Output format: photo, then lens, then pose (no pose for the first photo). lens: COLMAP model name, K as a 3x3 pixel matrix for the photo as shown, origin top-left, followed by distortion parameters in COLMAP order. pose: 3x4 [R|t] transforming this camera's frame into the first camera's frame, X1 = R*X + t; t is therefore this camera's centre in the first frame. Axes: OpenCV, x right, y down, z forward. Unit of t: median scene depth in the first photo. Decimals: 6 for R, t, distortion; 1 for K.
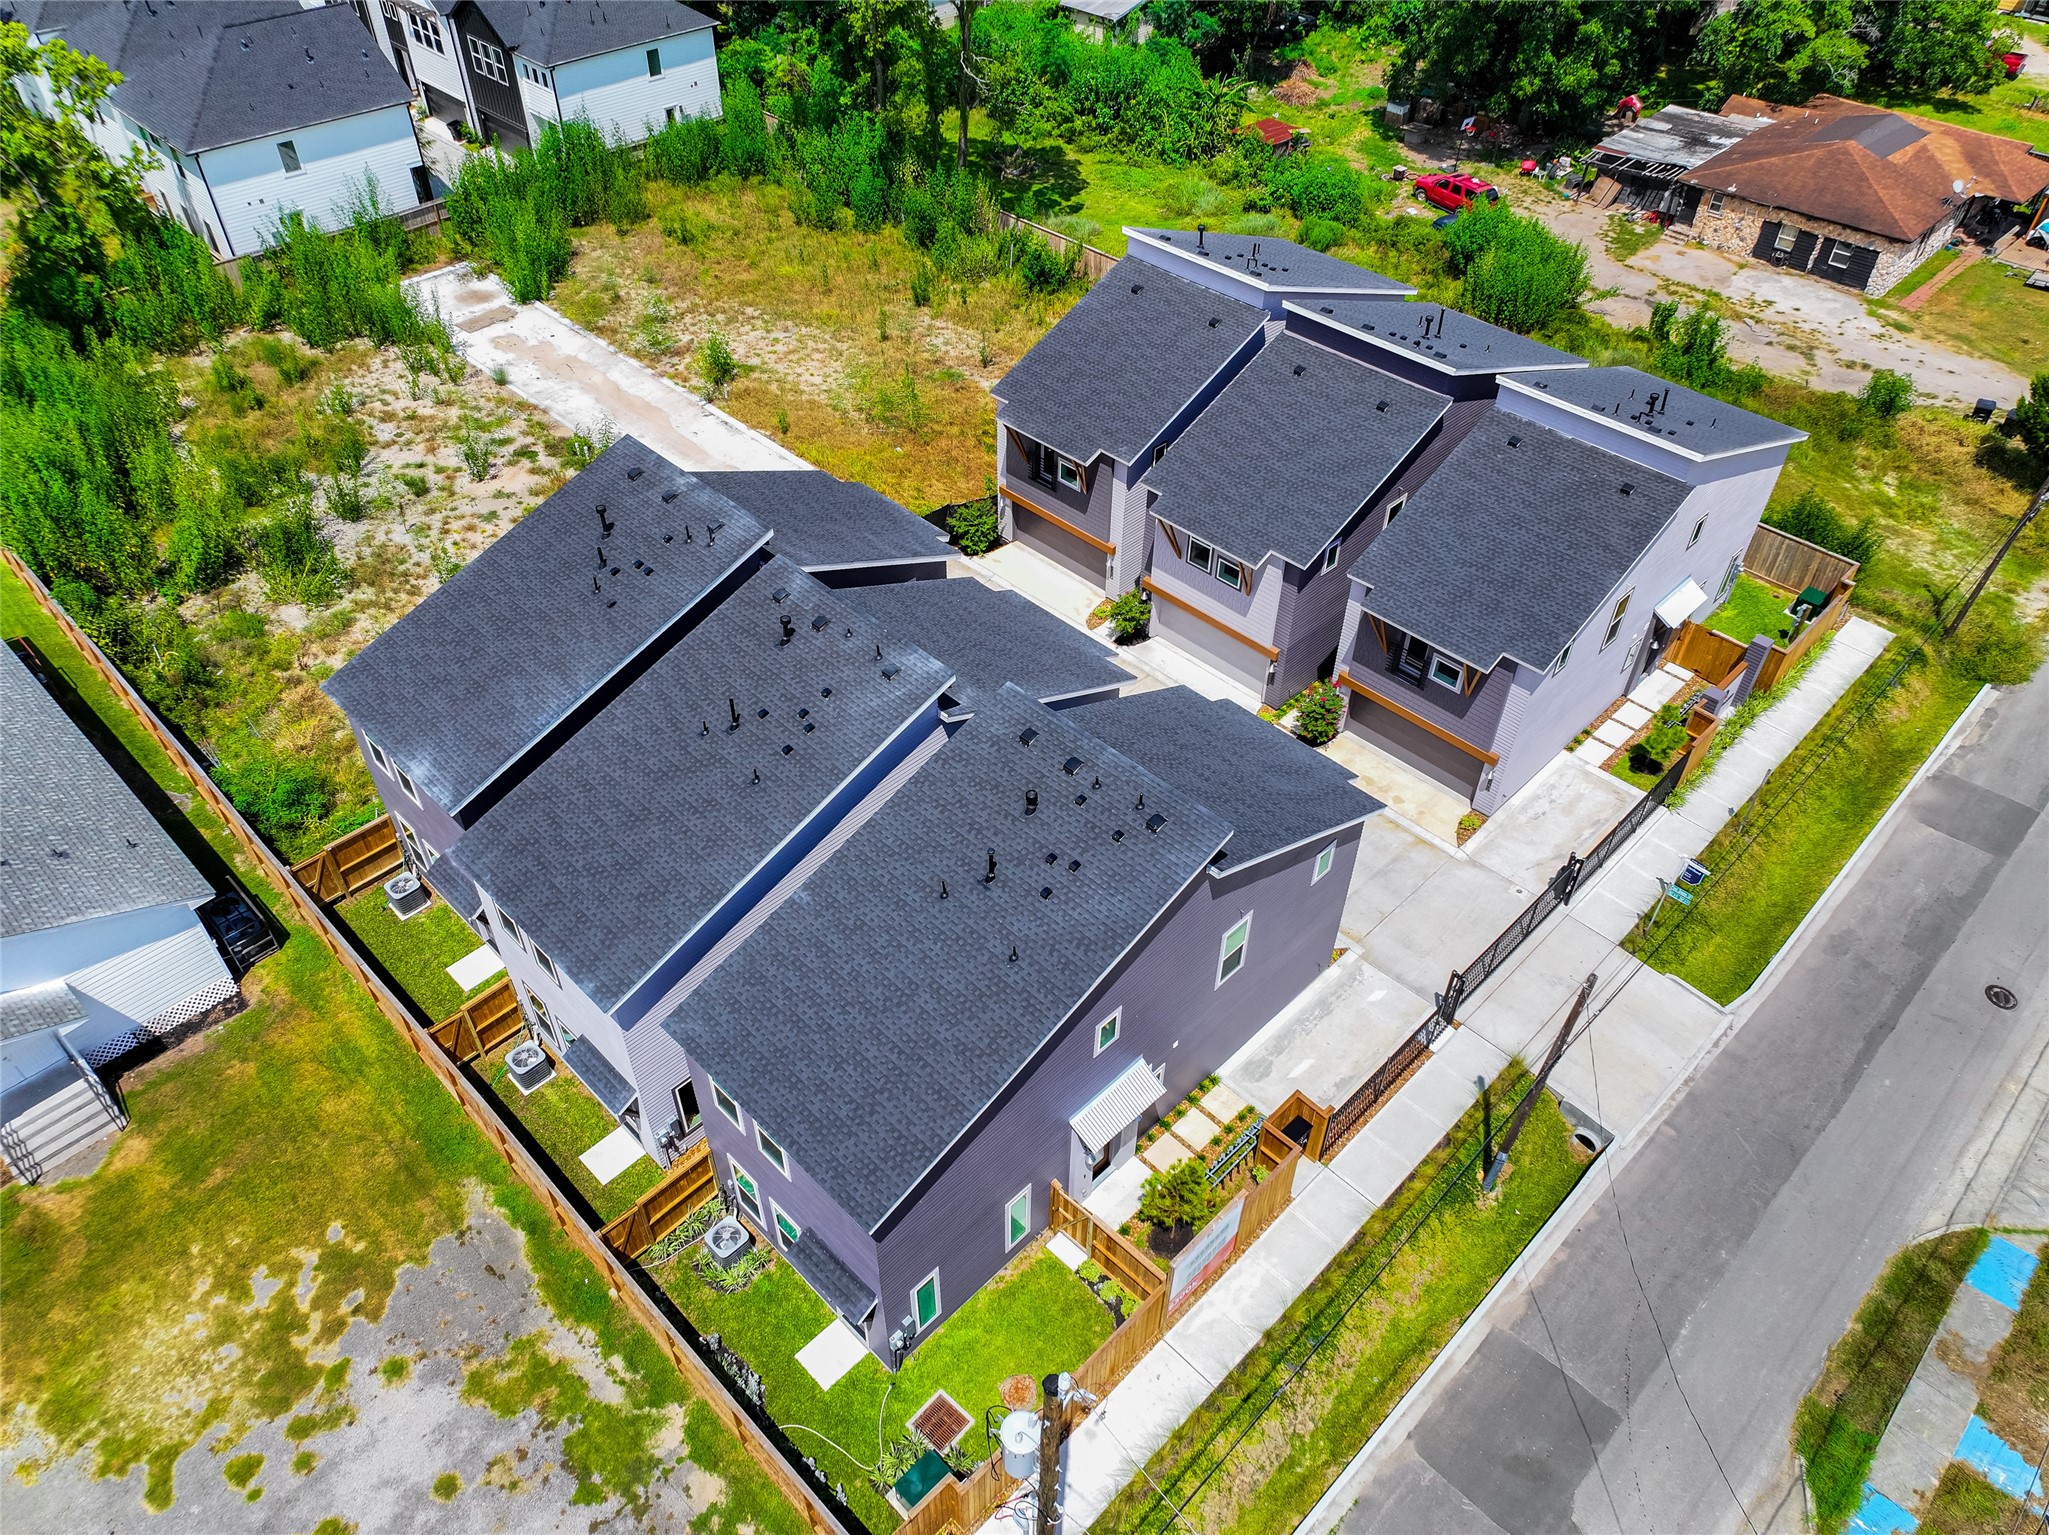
lens RADIAL K [[1435.5, 0, 1053.0], [0, 1435.5, 761.9], [0, 0, 1]] dist [0.006414, 0.008397]
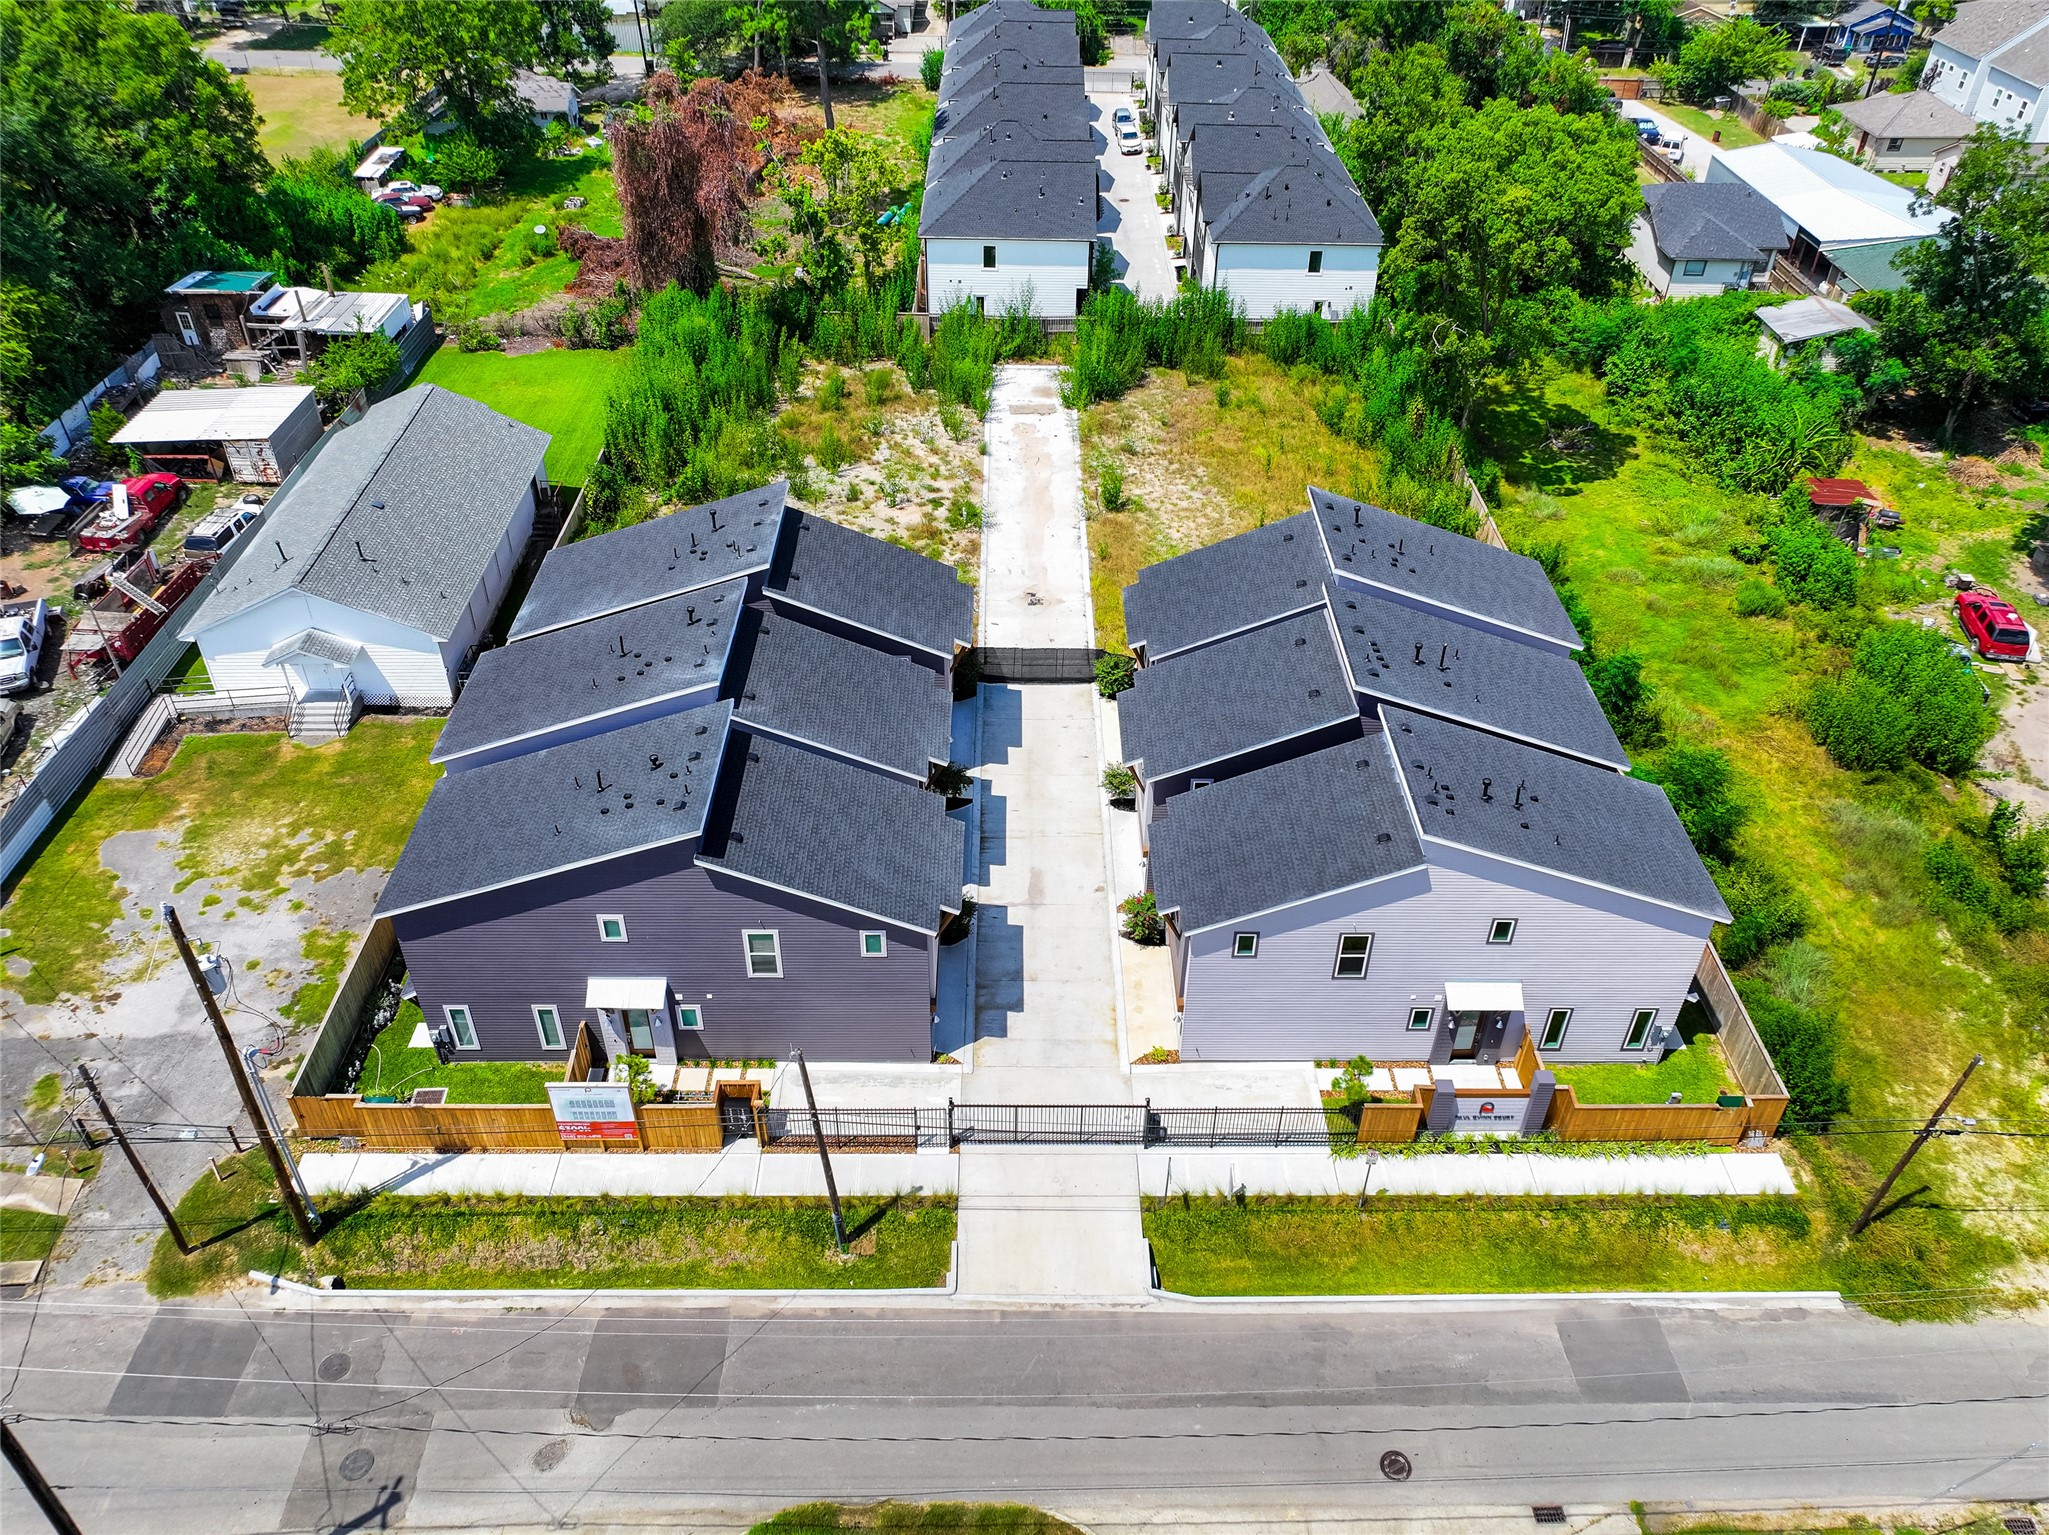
lens RADIAL K [[1574.3, 0, 1060.4], [0, 1574.3, 771.2], [0, 0, 1]] dist [0.001870, 0.016064]
pose [[0.714076, 0.423160, -0.557701, 0.698440], [-0.485657, 0.873201, 0.040716, -0.134635], [0.504214, 0.241777, 0.829043, -0.062932]]
